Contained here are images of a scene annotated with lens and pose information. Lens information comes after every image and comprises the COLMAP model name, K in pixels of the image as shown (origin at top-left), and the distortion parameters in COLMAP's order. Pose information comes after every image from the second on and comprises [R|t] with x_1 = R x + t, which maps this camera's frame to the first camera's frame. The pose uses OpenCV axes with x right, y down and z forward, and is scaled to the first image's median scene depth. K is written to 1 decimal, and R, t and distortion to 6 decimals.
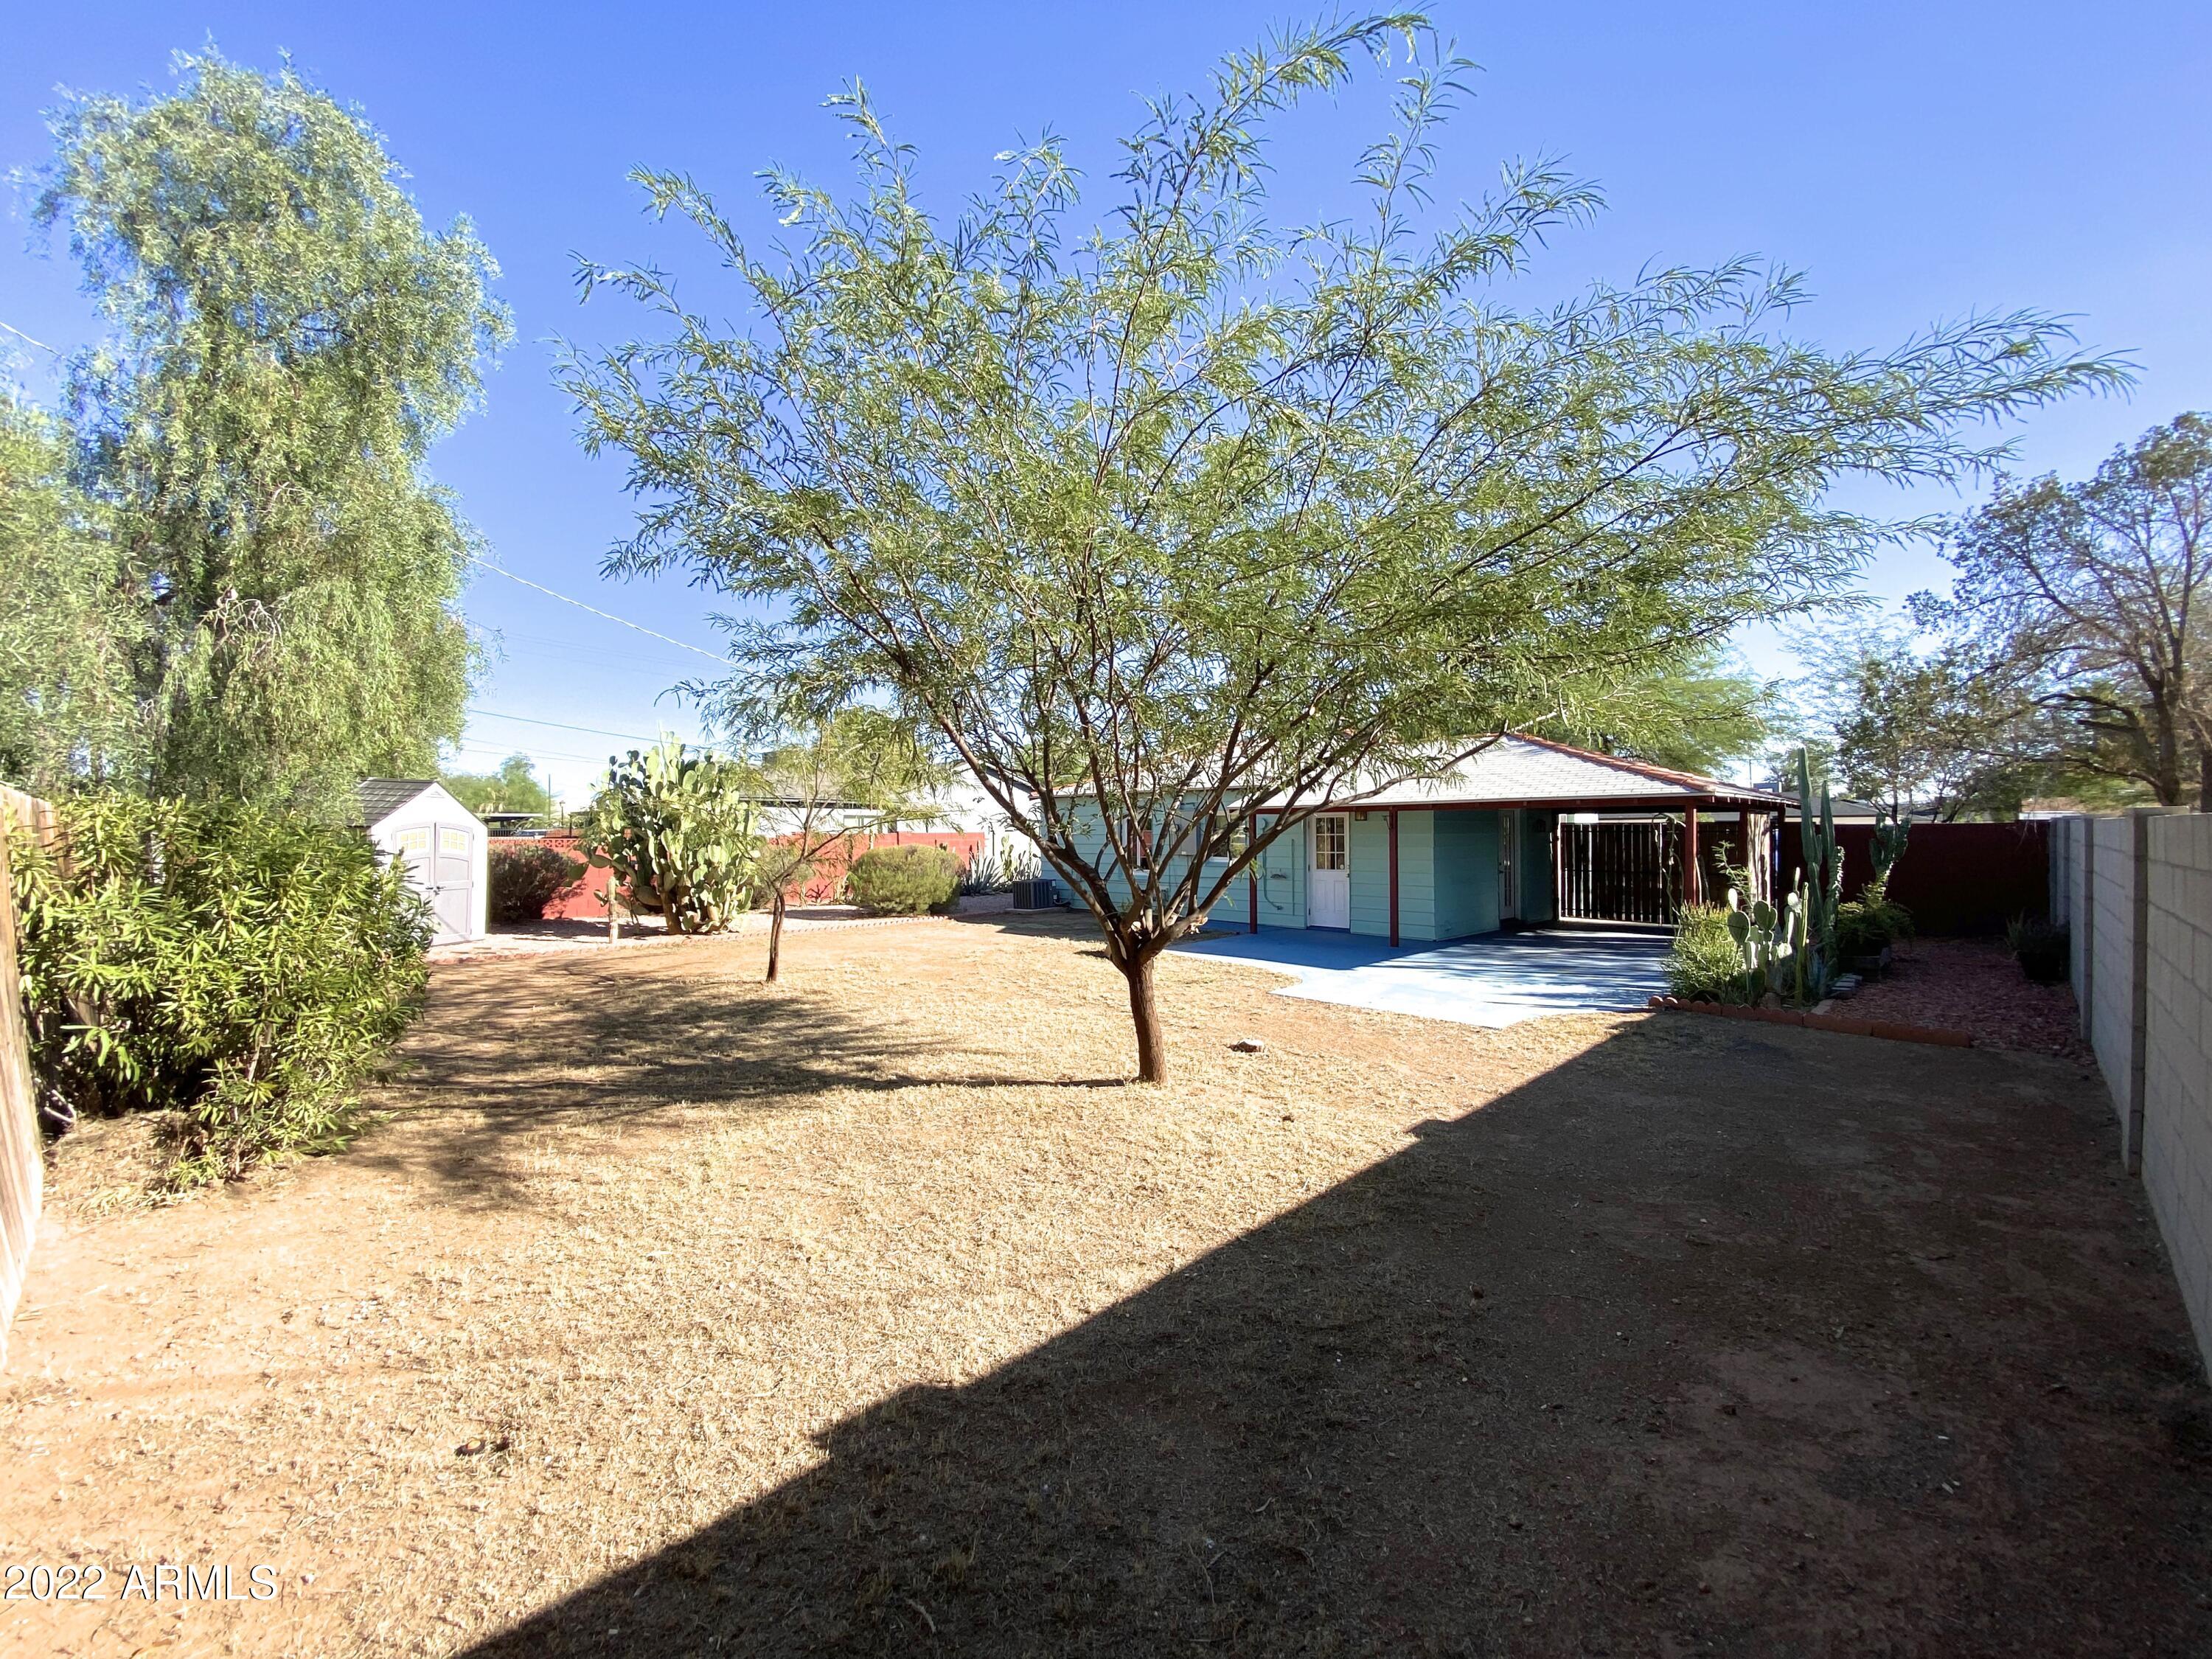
lens RADIAL K [[892.3, 0, 1108.1], [0, 892.3, 835.7], [0, 0, 1]] dist [0.009730, -0.017236]
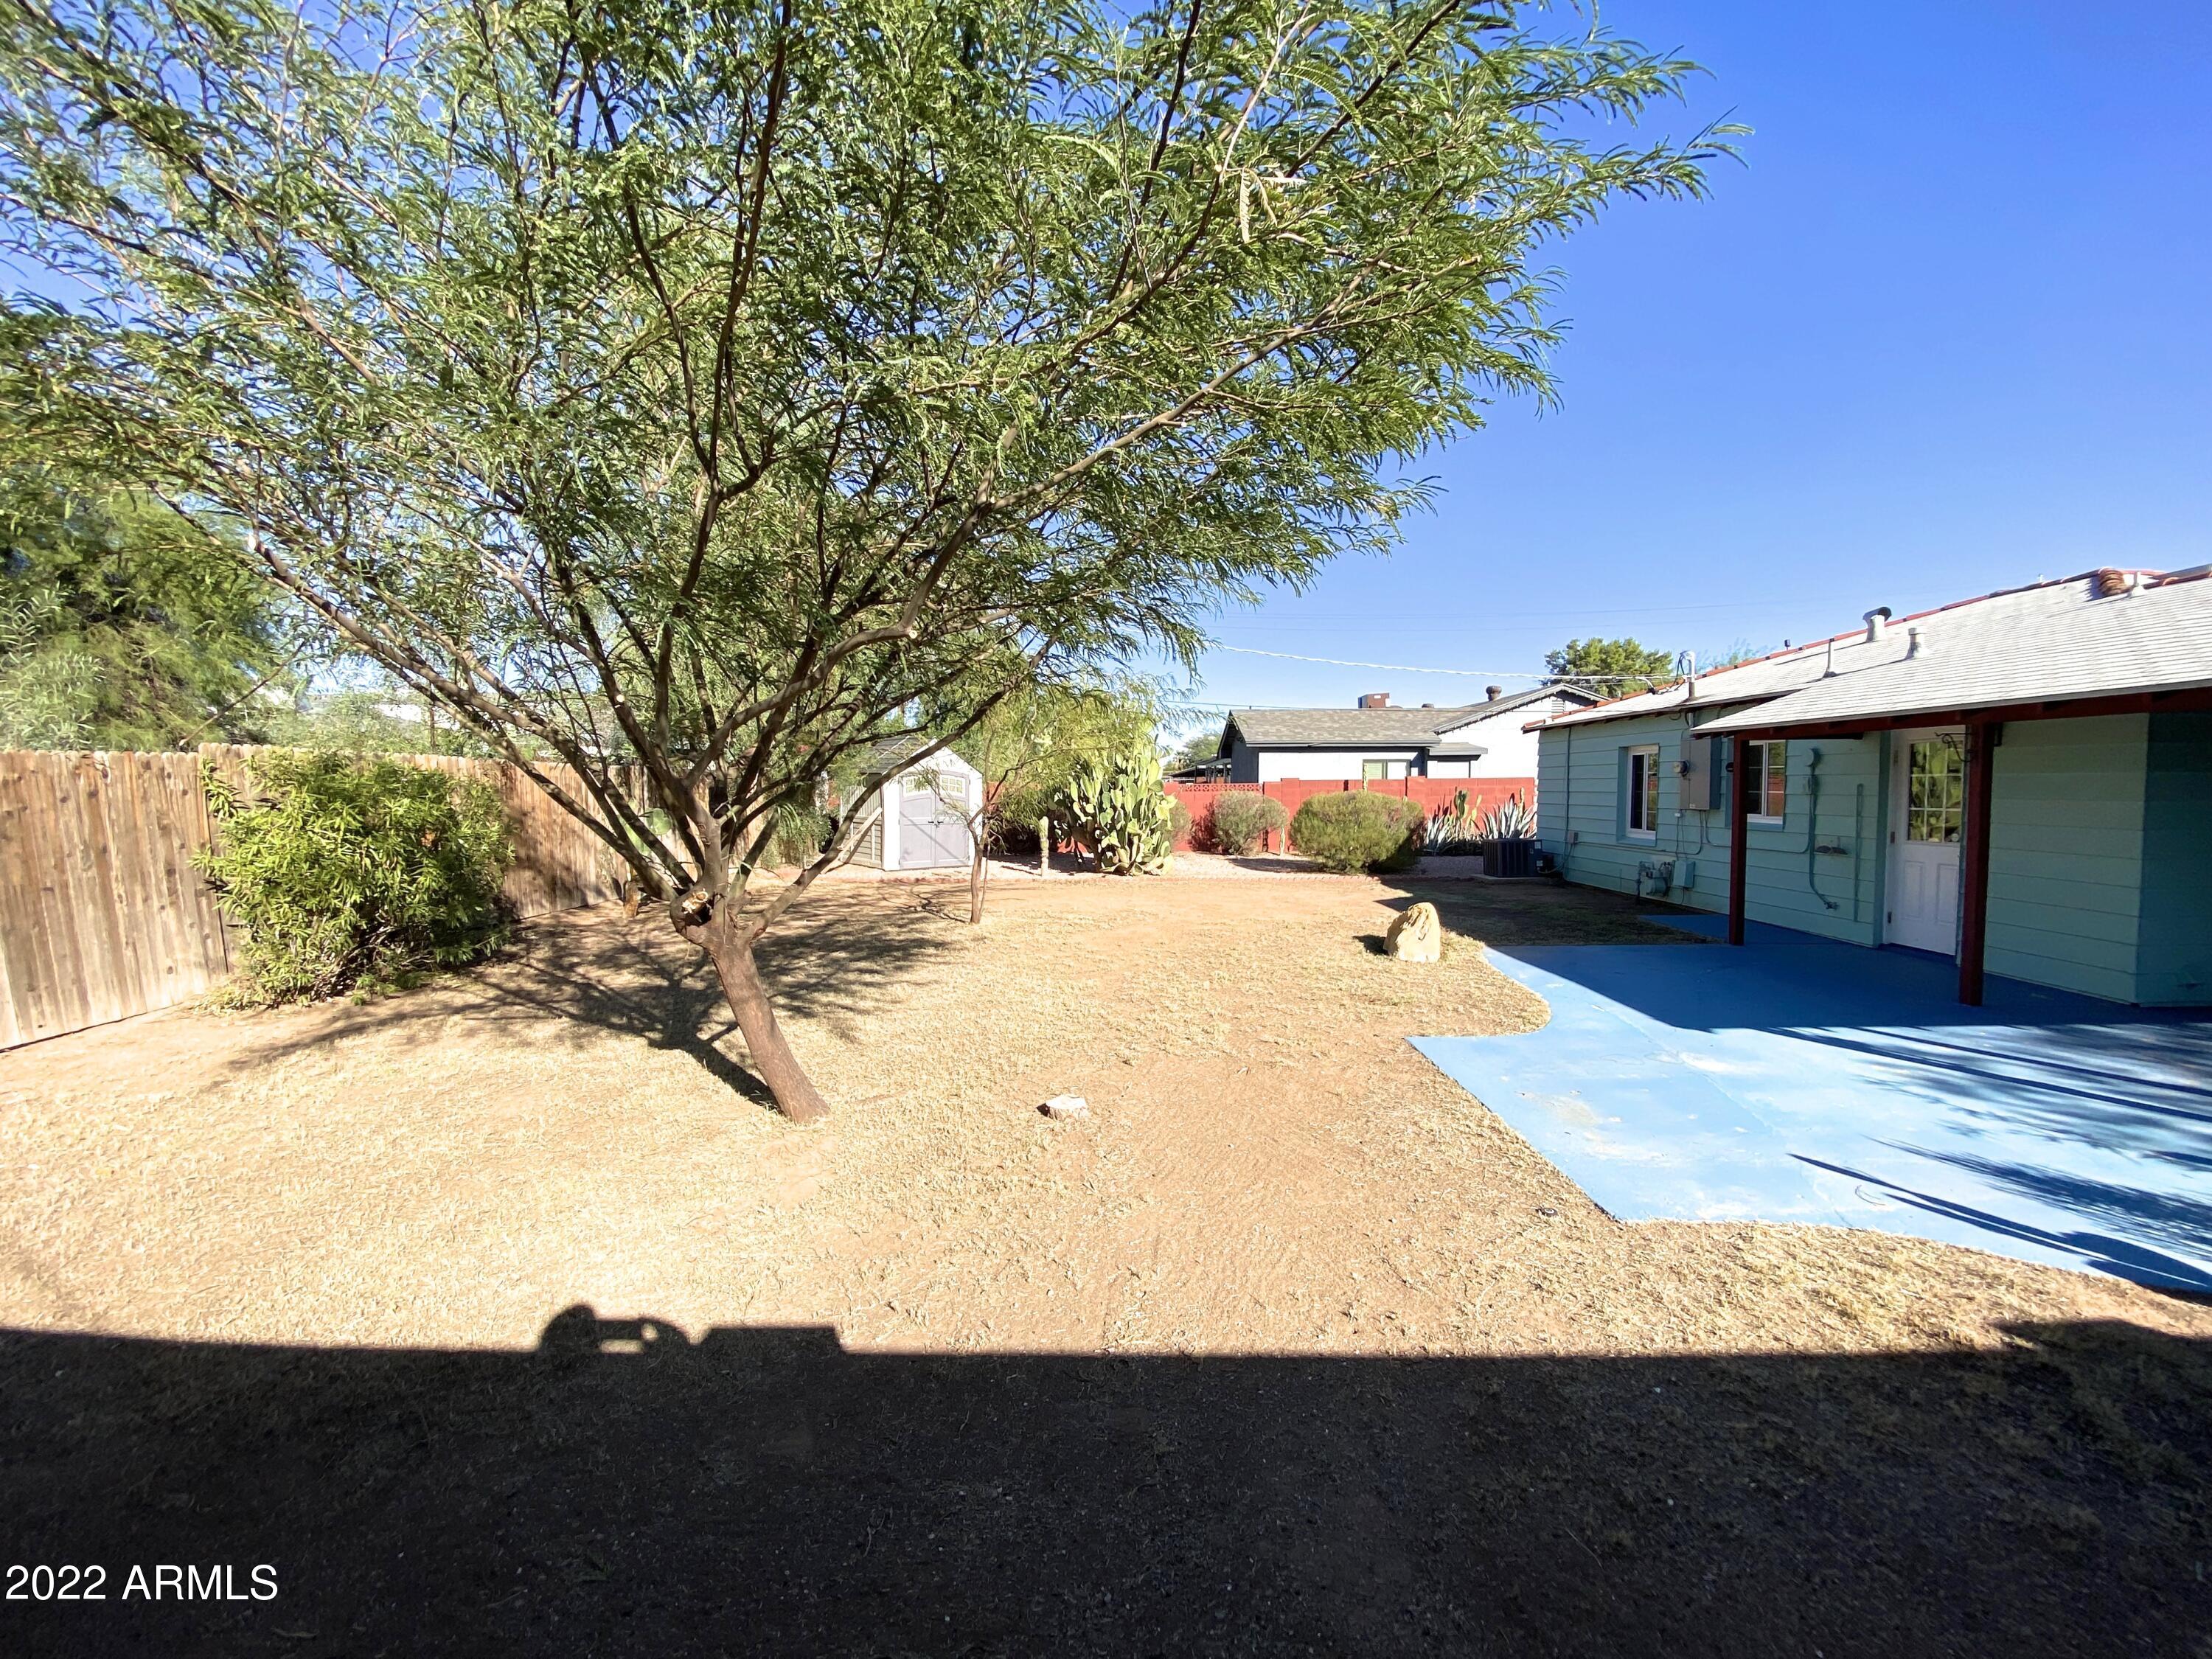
lens RADIAL K [[892.3, 0, 1108.1], [0, 892.3, 835.7], [0, 0, 1]] dist [0.009730, -0.017236]
pose [[0.688751, 0.042395, -0.723757, 0.349297], [-0.001552, 0.998373, 0.057004, 0.005741], [0.724996, -0.038138, 0.687696, 0.338289]]
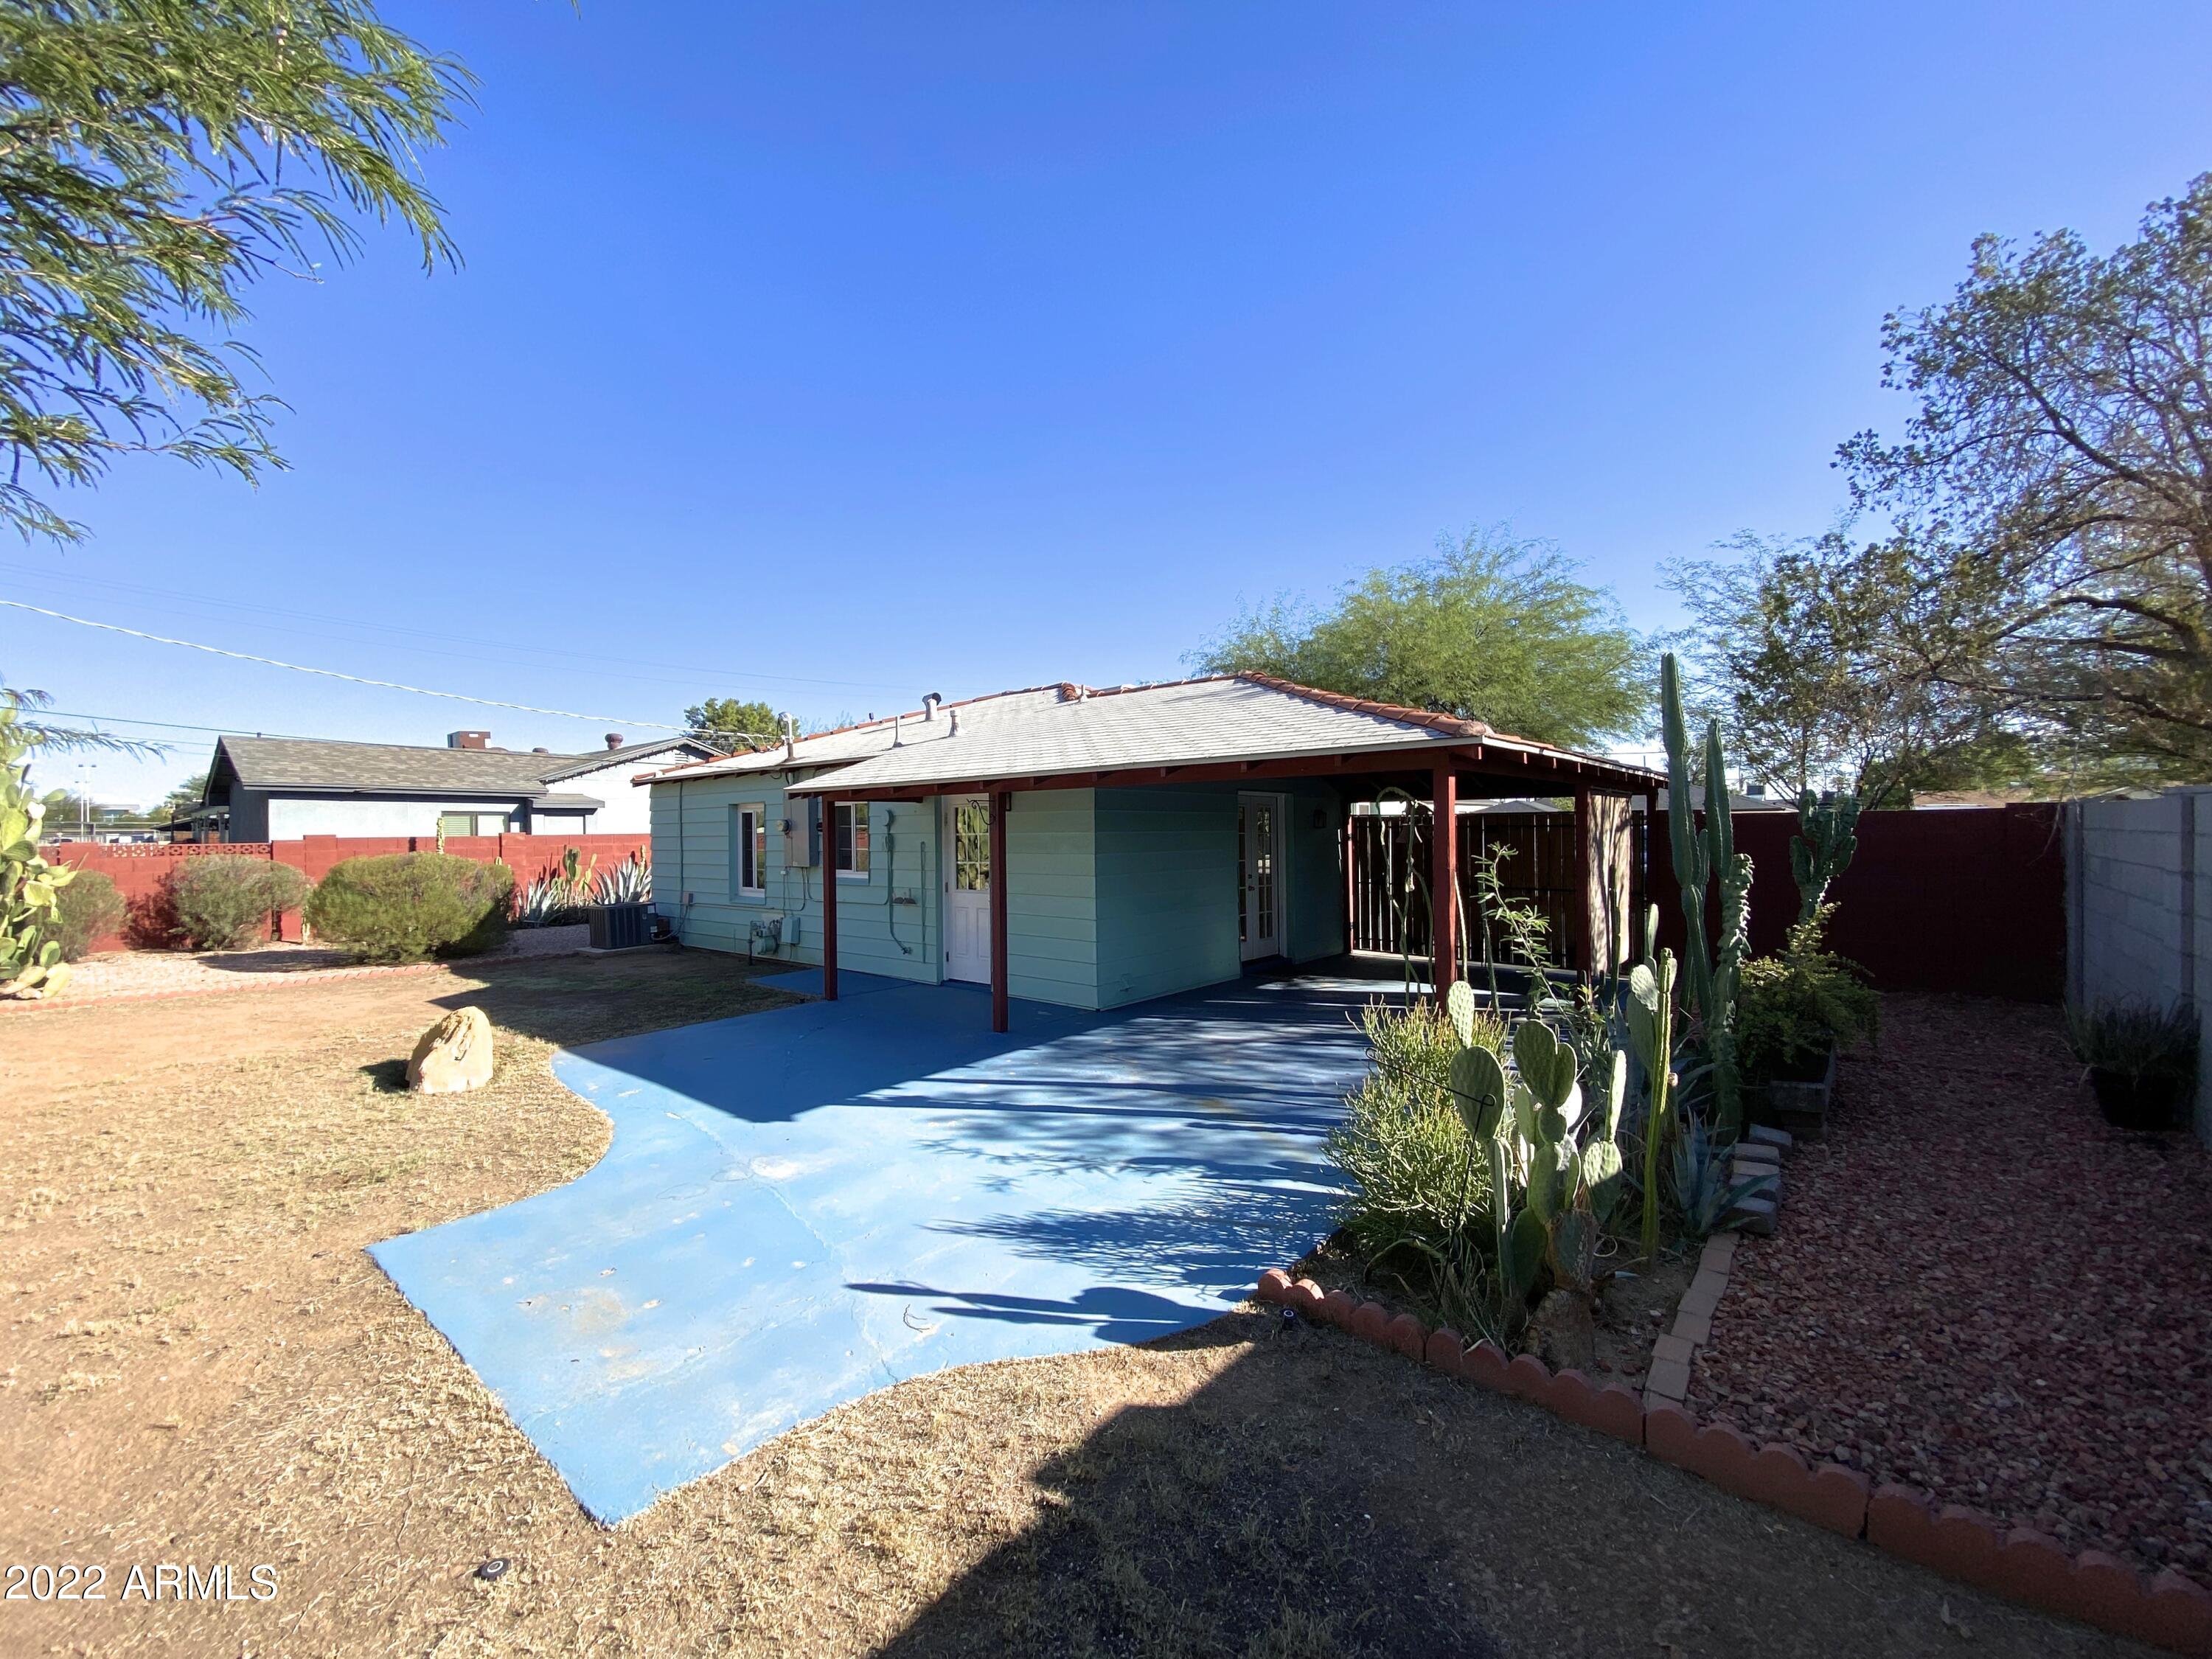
lens RADIAL K [[892.3, 0, 1108.1], [0, 892.3, 835.7], [0, 0, 1]] dist [0.009730, -0.017236]
pose [[0.996923, -0.006928, 0.078077, 0.351661], [0.006894, 0.999976, 0.000711, -0.000400], [-0.078080, -0.000171, 0.996947, 0.434978]]
